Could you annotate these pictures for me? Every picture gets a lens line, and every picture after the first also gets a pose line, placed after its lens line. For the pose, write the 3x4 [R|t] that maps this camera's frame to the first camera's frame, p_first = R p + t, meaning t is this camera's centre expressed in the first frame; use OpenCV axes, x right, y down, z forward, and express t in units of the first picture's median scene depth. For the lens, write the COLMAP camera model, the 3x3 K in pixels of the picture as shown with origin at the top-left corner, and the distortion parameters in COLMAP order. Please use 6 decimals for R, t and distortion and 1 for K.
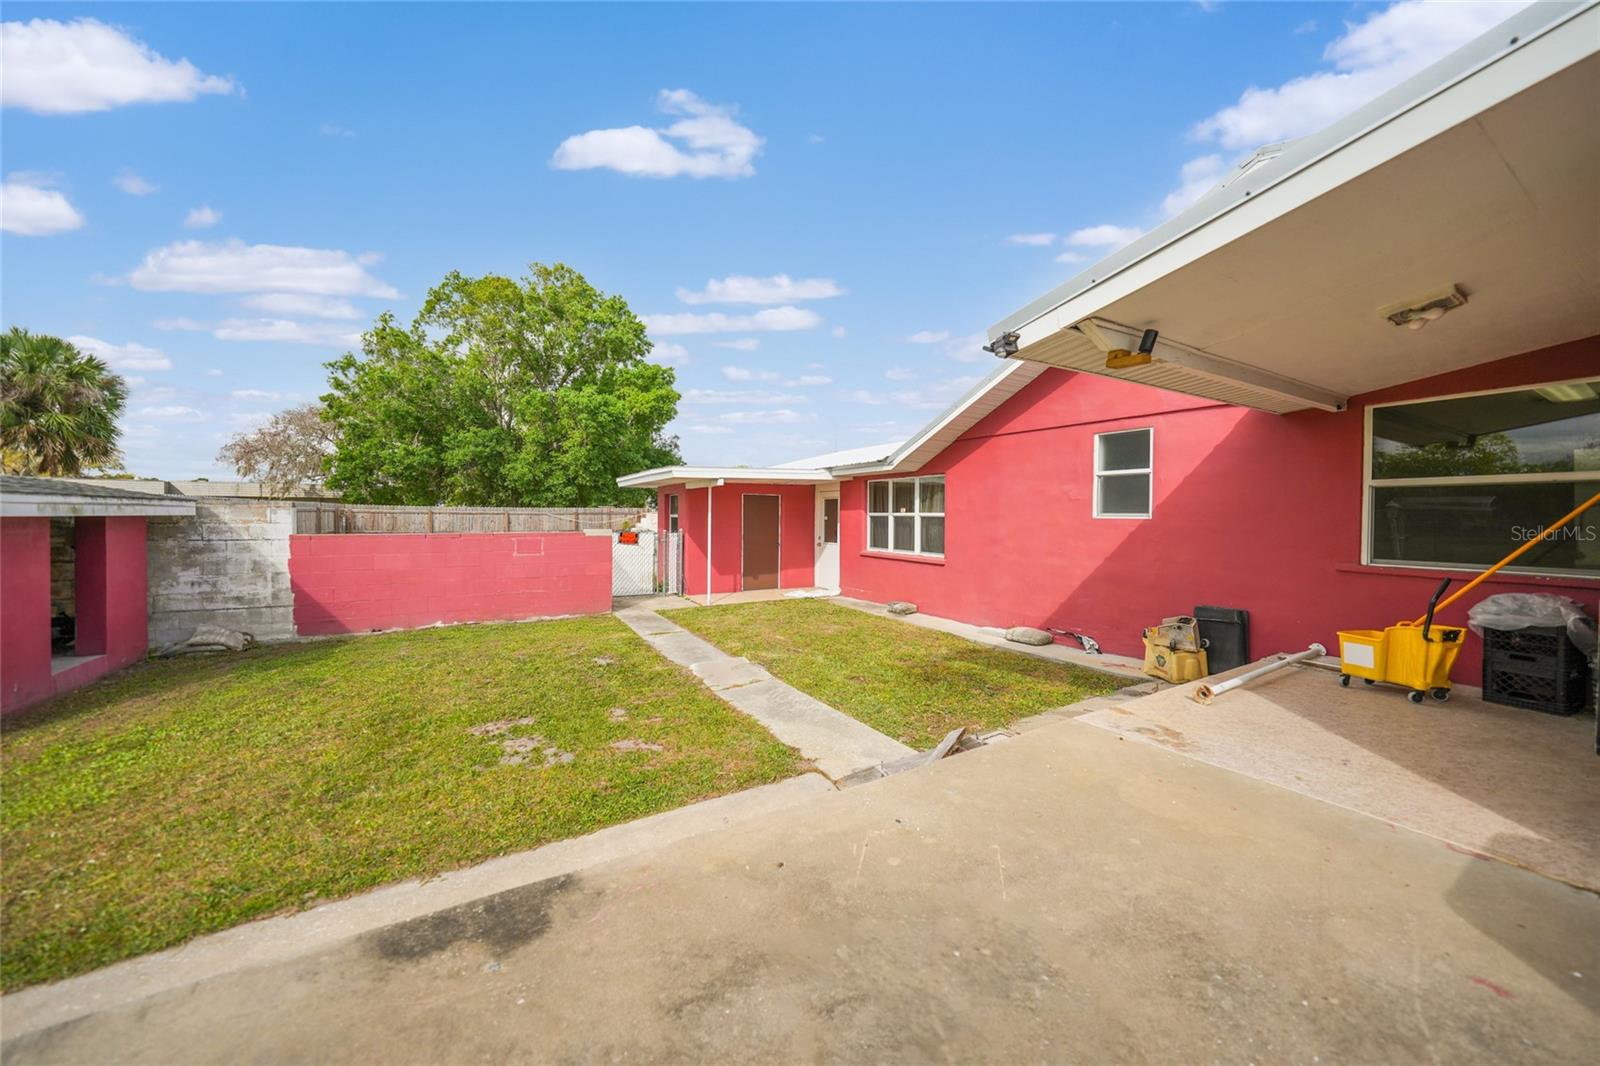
lens RADIAL K [[542.2, 0, 798.6], [0, 542.2, 524.7], [0, 0, 1]] dist [-0.001394, -0.000038]
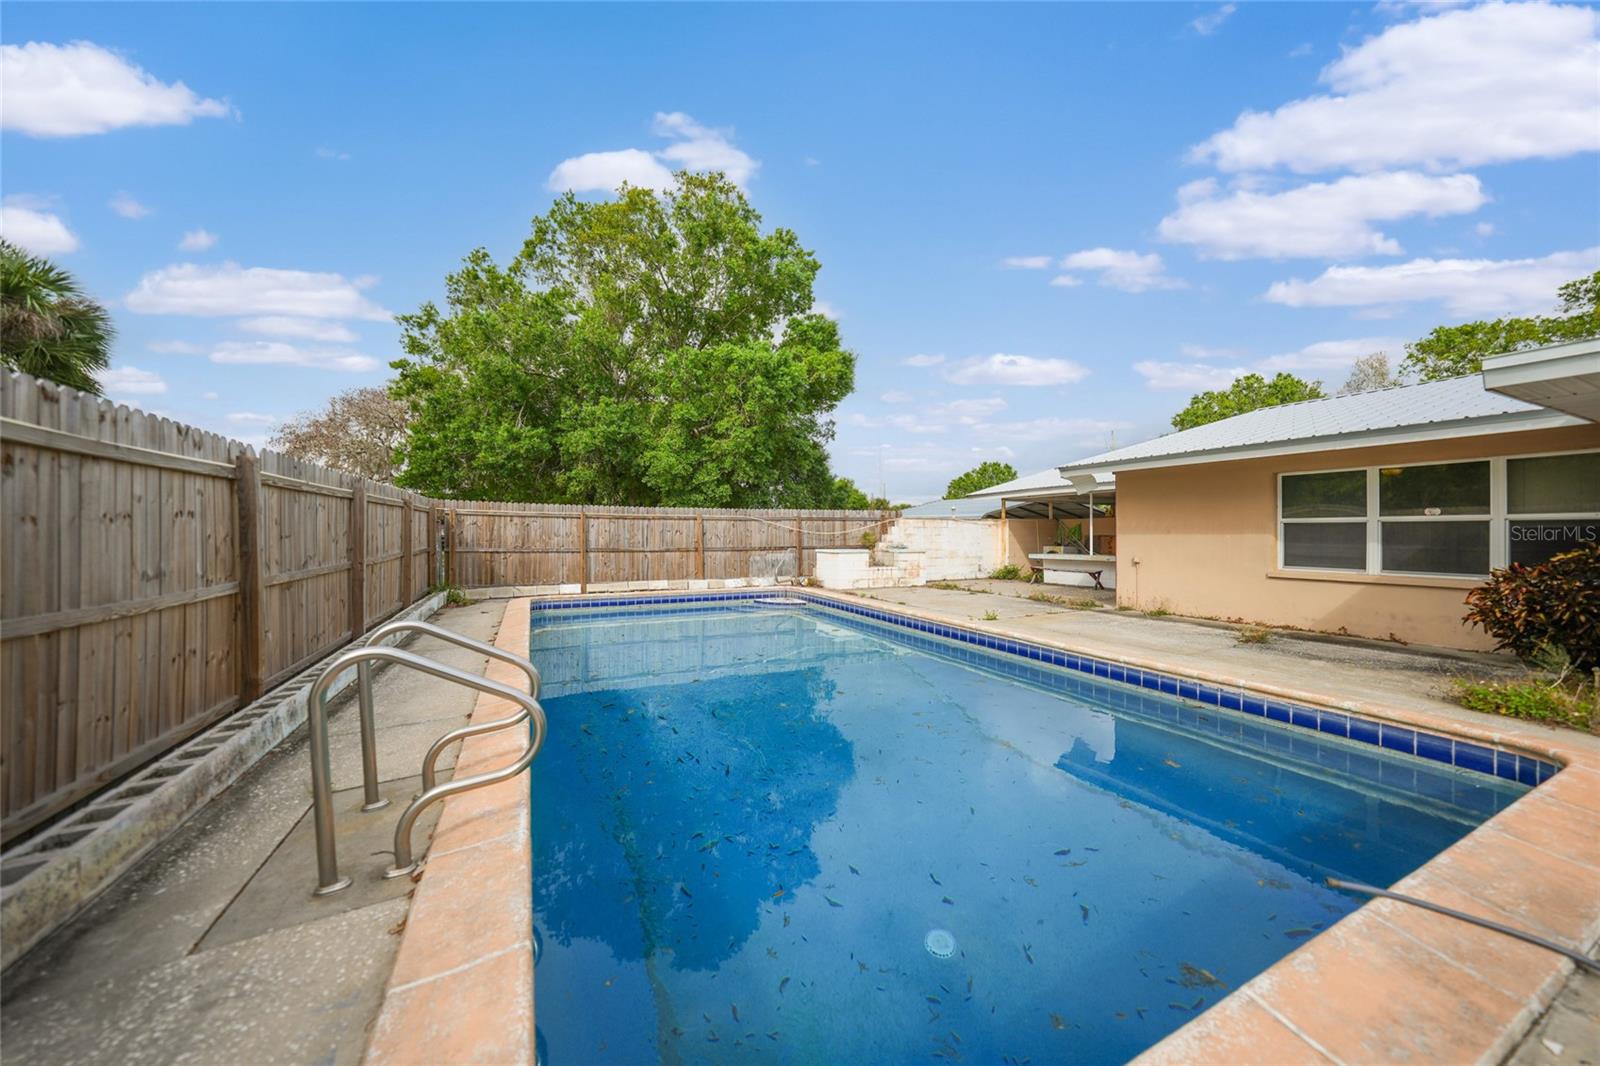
lens RADIAL K [[542.2, 0, 799.3], [0, 542.2, 532.4], [0, 0, 1]] dist [-0.001394, -0.000038]
pose [[0.998171, -0.003747, -0.060340, -0.298964], [0.002761, 0.999862, -0.016408, 0.003284], [0.060393, 0.016211, 0.998043, 0.318194]]
